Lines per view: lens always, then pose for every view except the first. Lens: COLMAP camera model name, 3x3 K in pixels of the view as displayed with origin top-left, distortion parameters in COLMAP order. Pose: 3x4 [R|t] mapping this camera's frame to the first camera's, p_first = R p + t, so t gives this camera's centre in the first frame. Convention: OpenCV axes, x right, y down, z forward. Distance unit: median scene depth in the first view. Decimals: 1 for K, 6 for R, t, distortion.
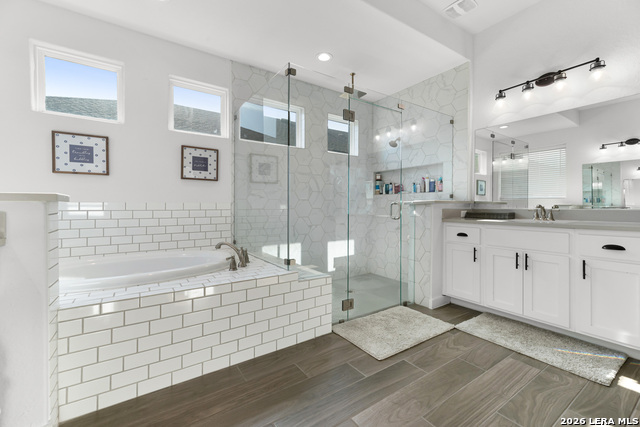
lens RADIAL K [[265.5, 0, 320.0], [0, 265.5, 213.5], [0, 0, 1]] dist [-0.000131, -0.000076]
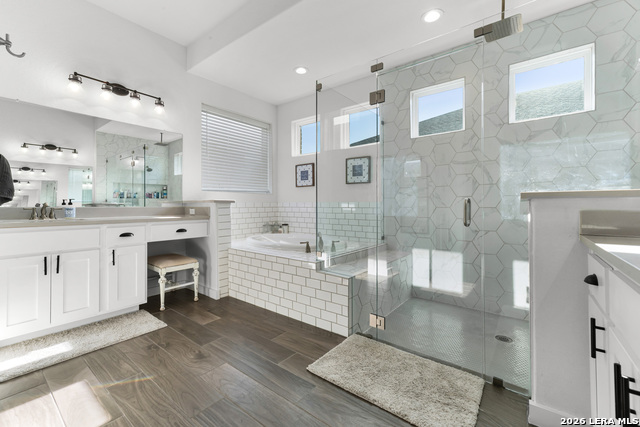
lens RADIAL K [[267.5, 0, 321.2], [0, 267.5, 210.9], [0, 0, 1]] dist [0.001343, 0.000059]
pose [[0.319465, 0.020988, -0.947366, 0.798356], [-0.025076, 0.999592, 0.013689, -0.013923], [0.947266, 0.019383, 0.319861, 0.522600]]
